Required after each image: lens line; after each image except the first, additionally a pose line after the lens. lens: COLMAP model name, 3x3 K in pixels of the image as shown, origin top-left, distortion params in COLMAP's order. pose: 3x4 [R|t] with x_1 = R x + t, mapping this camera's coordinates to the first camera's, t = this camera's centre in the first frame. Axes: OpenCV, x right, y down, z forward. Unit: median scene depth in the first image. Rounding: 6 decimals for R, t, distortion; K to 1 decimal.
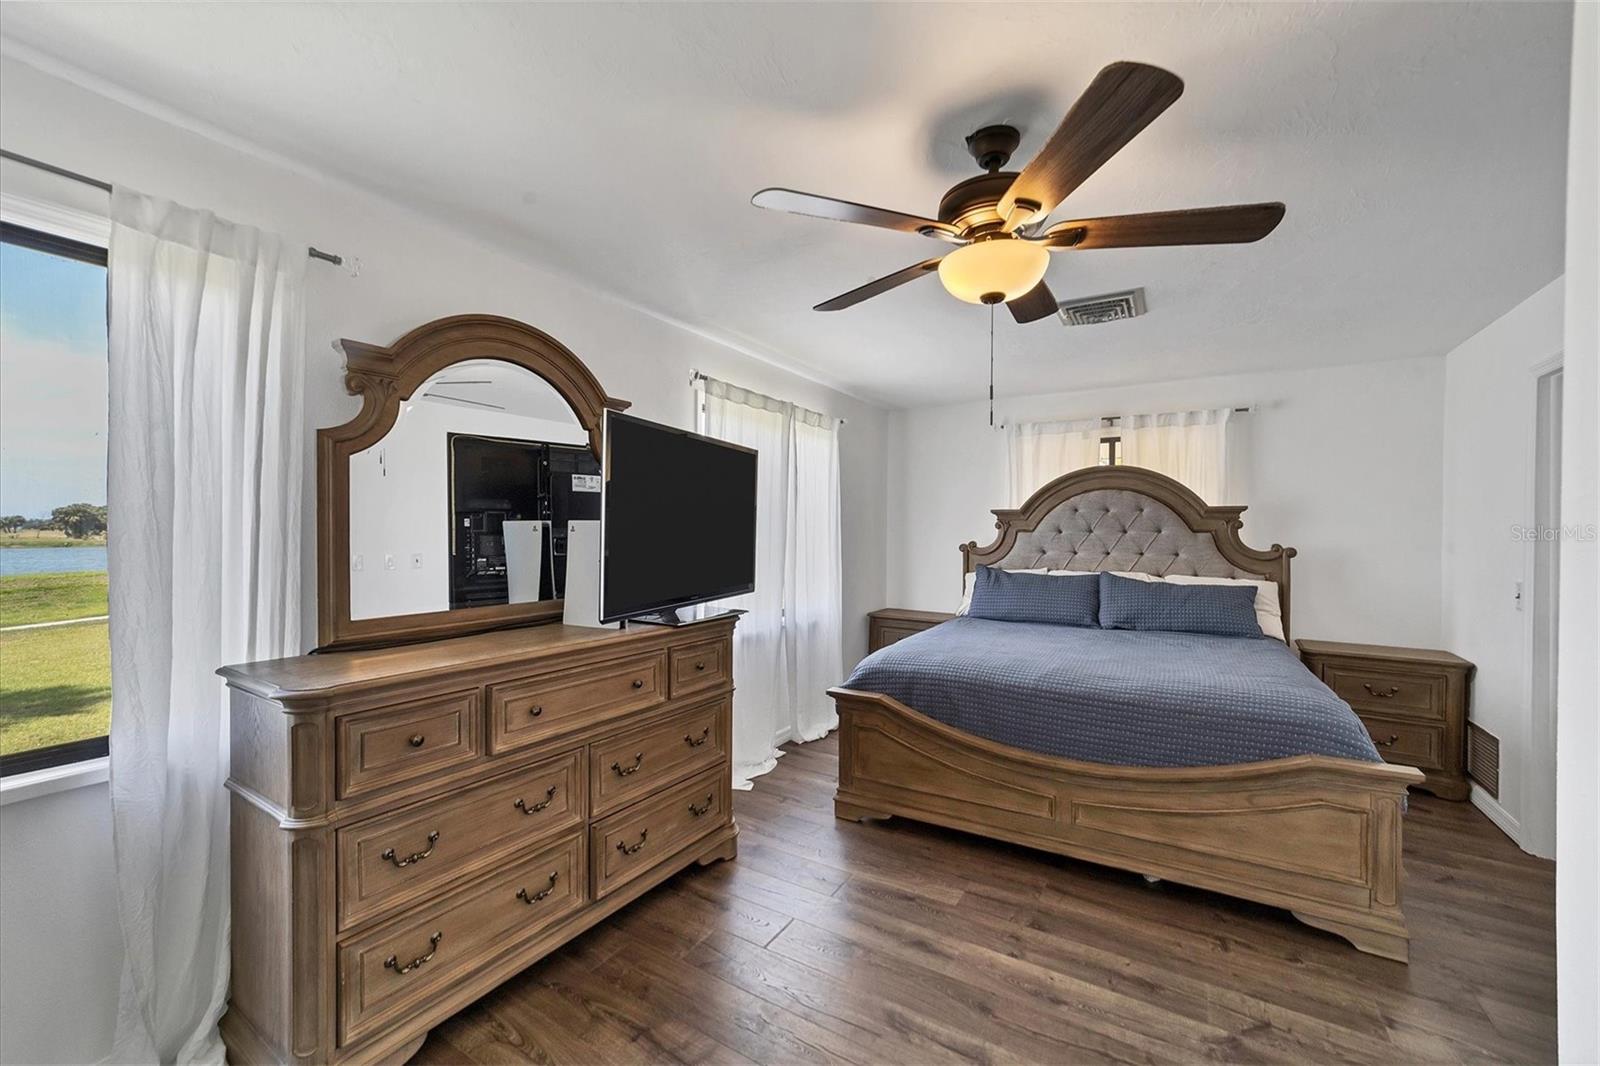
lens RADIAL K [[636.0, 0, 822.6], [0, 636.0, 529.2], [0, 0, 1]] dist [0.000466, 0.000105]
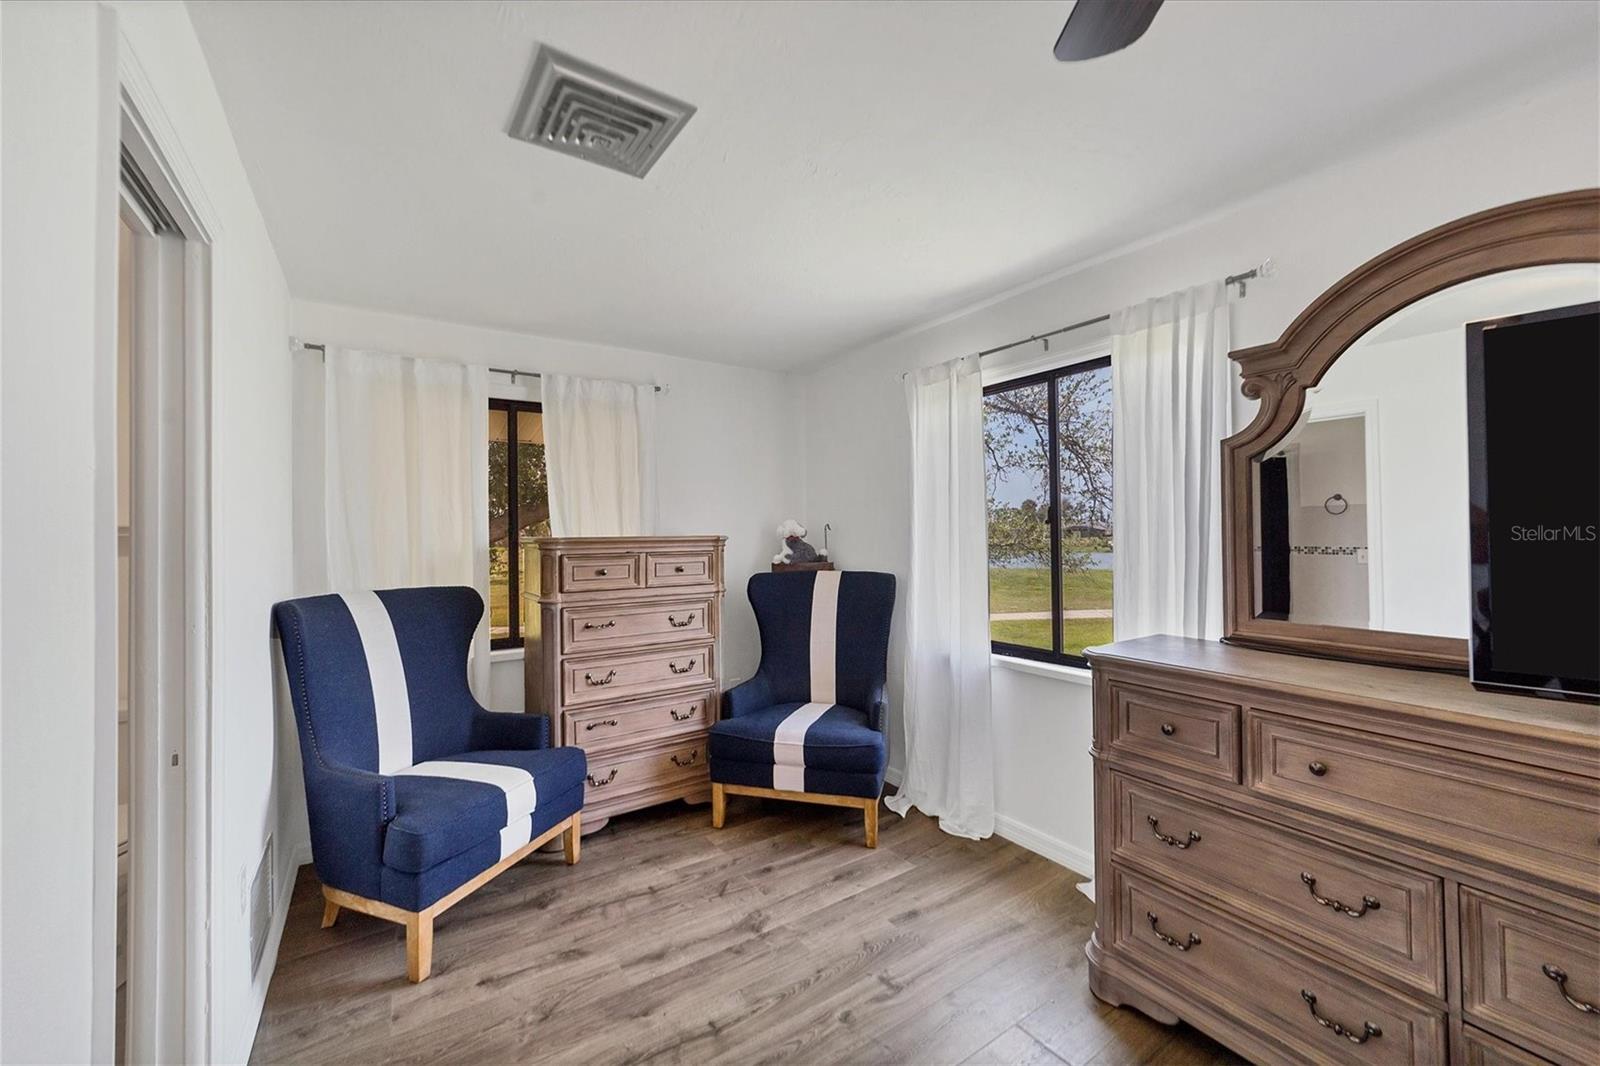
lens RADIAL K [[636.0, 0, 822.6], [0, 636.0, 529.2], [0, 0, 1]] dist [0.000466, 0.000105]
pose [[-0.414945, -0.007493, -0.909816, 0.490507], [0.005028, 0.999932, -0.010529, 0.006696], [0.909833, -0.008943, -0.414879, 0.796577]]
